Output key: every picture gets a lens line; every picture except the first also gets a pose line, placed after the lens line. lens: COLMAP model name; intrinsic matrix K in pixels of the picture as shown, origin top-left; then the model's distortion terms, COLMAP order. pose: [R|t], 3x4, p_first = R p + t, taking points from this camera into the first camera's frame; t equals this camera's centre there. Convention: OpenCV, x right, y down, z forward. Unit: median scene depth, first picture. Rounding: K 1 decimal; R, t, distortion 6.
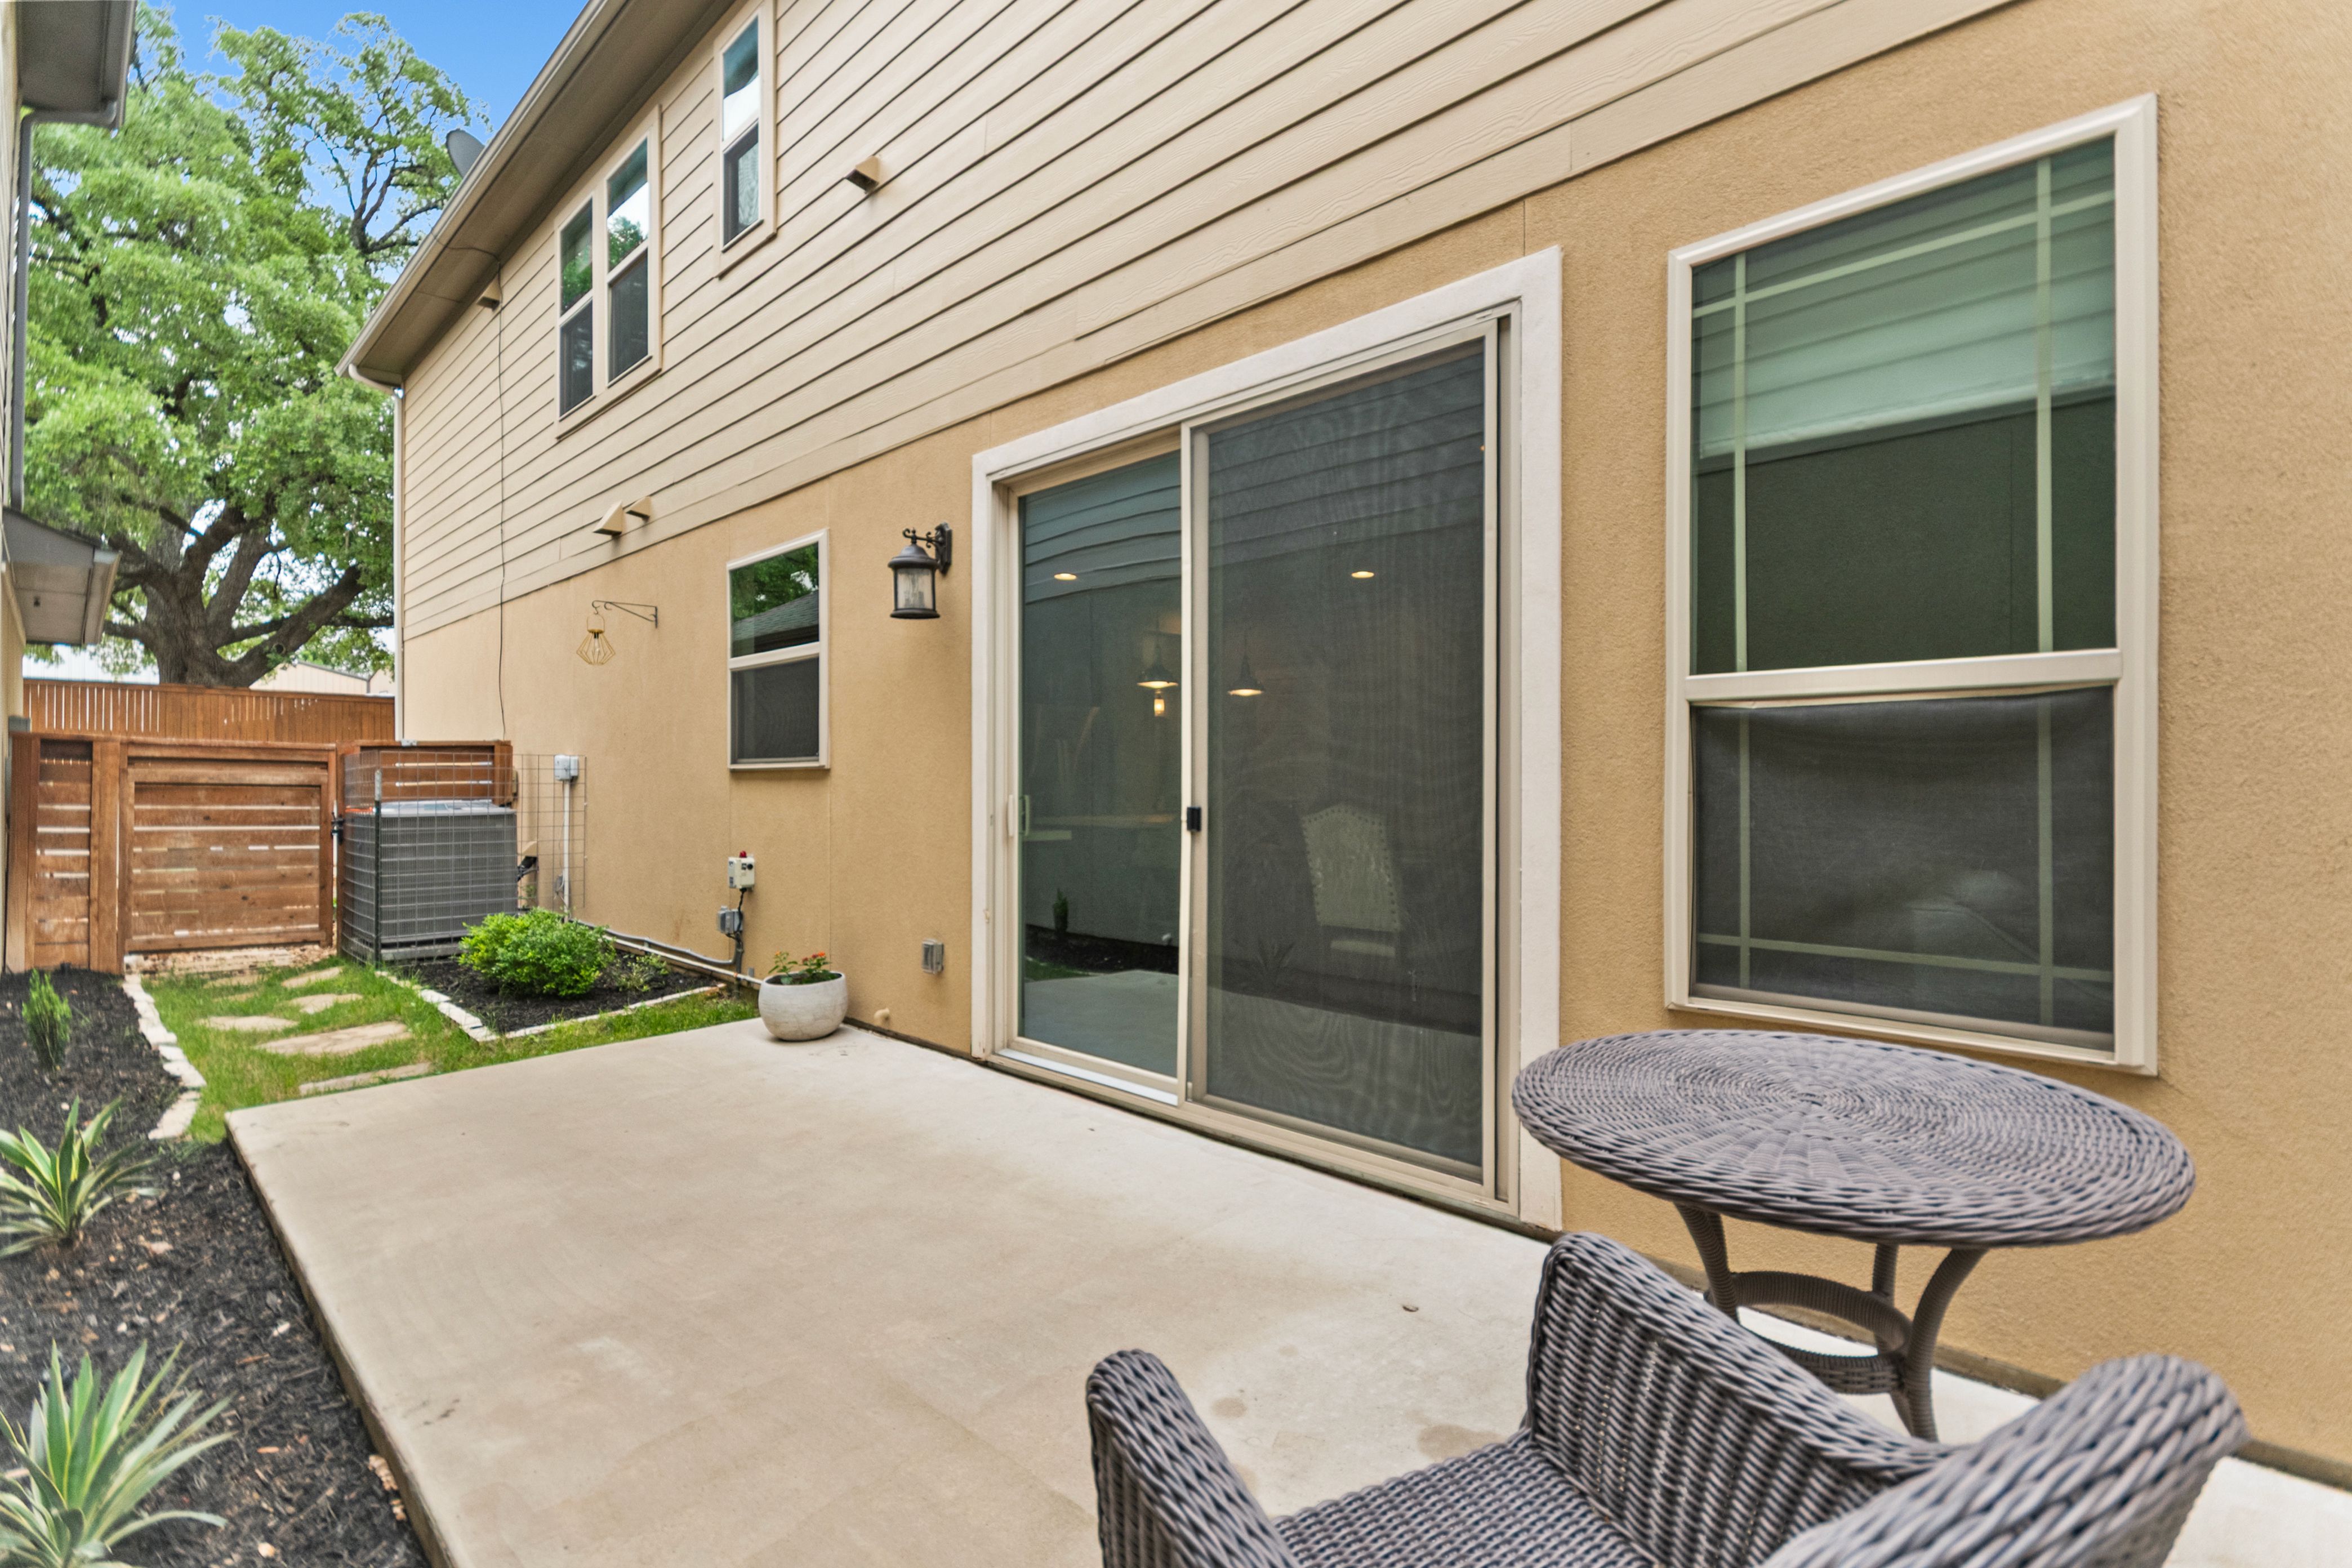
lens RADIAL K [[1091.6, 0, 1176.0], [0, 1091.6, 784.0], [0, 0, 1]] dist [0.000069, 0.000703]
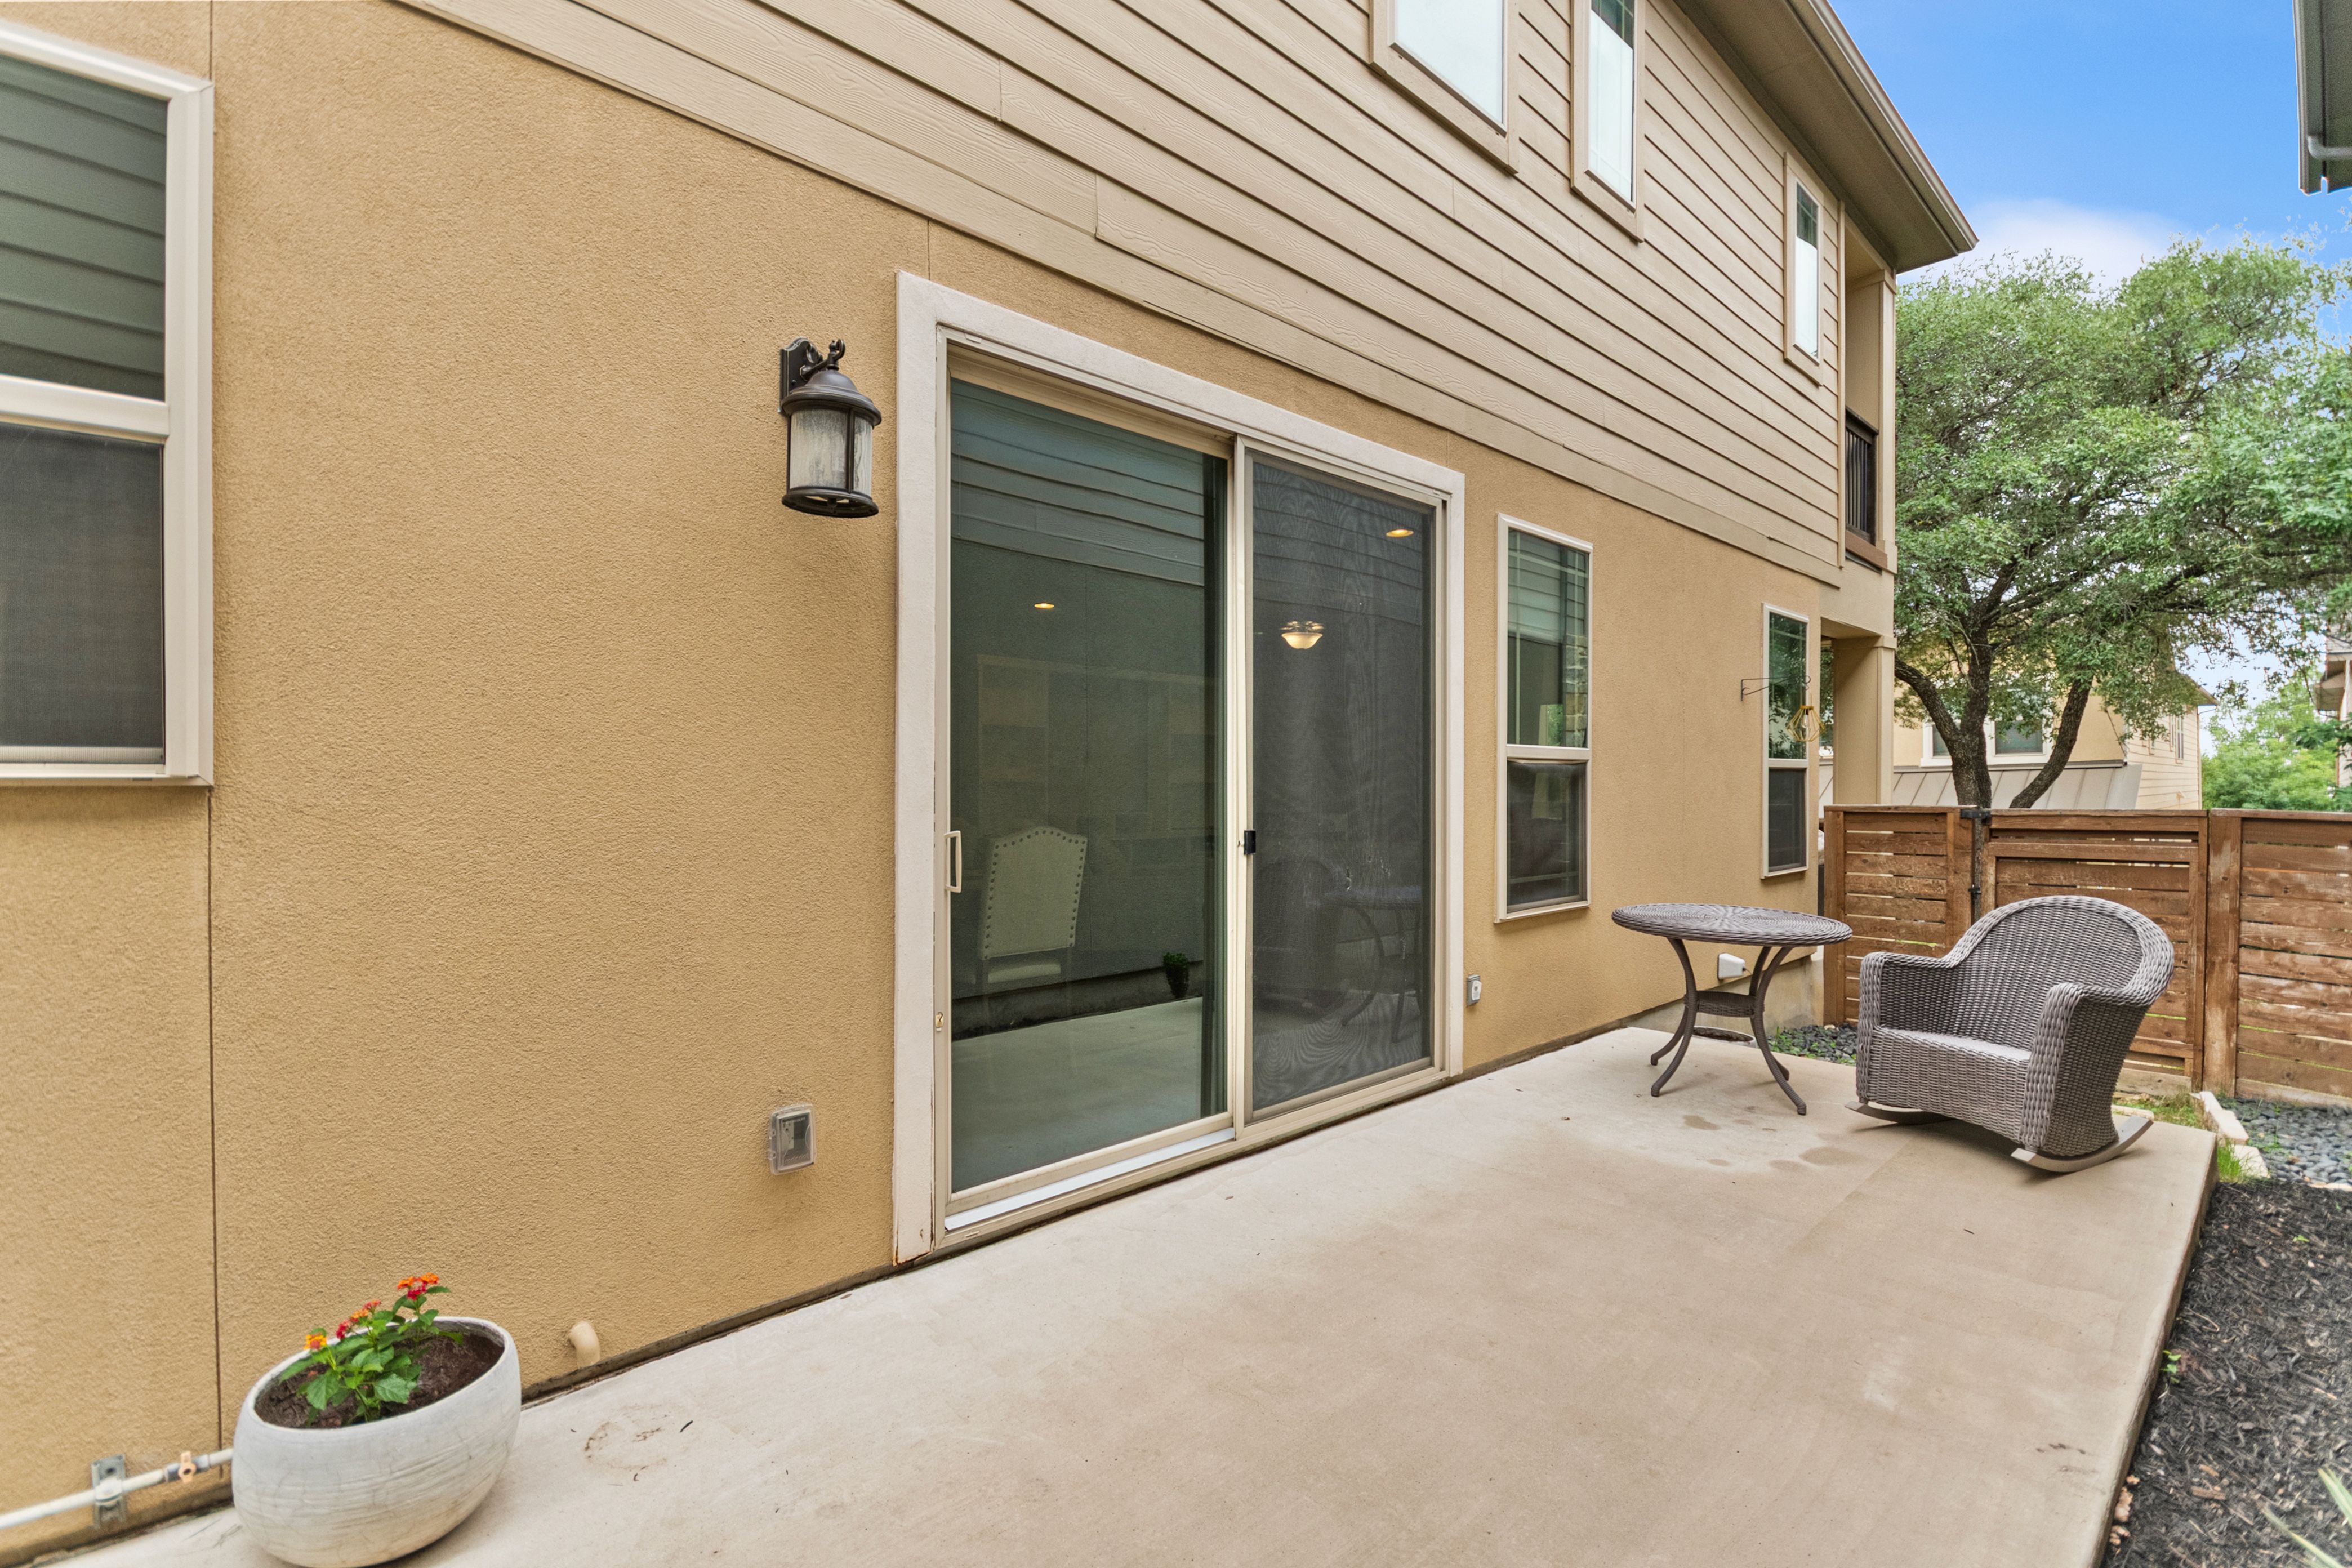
lens RADIAL K [[1093.1, 0, 1167.2], [0, 1093.1, 793.7], [0, 0, 1]] dist [0.000270, -0.001305]
pose [[0.034111, -0.014566, 0.999312, -1.168535], [-0.004347, 0.999882, 0.014723, -0.031532], [-0.999409, -0.004846, 0.034043, 1.232924]]
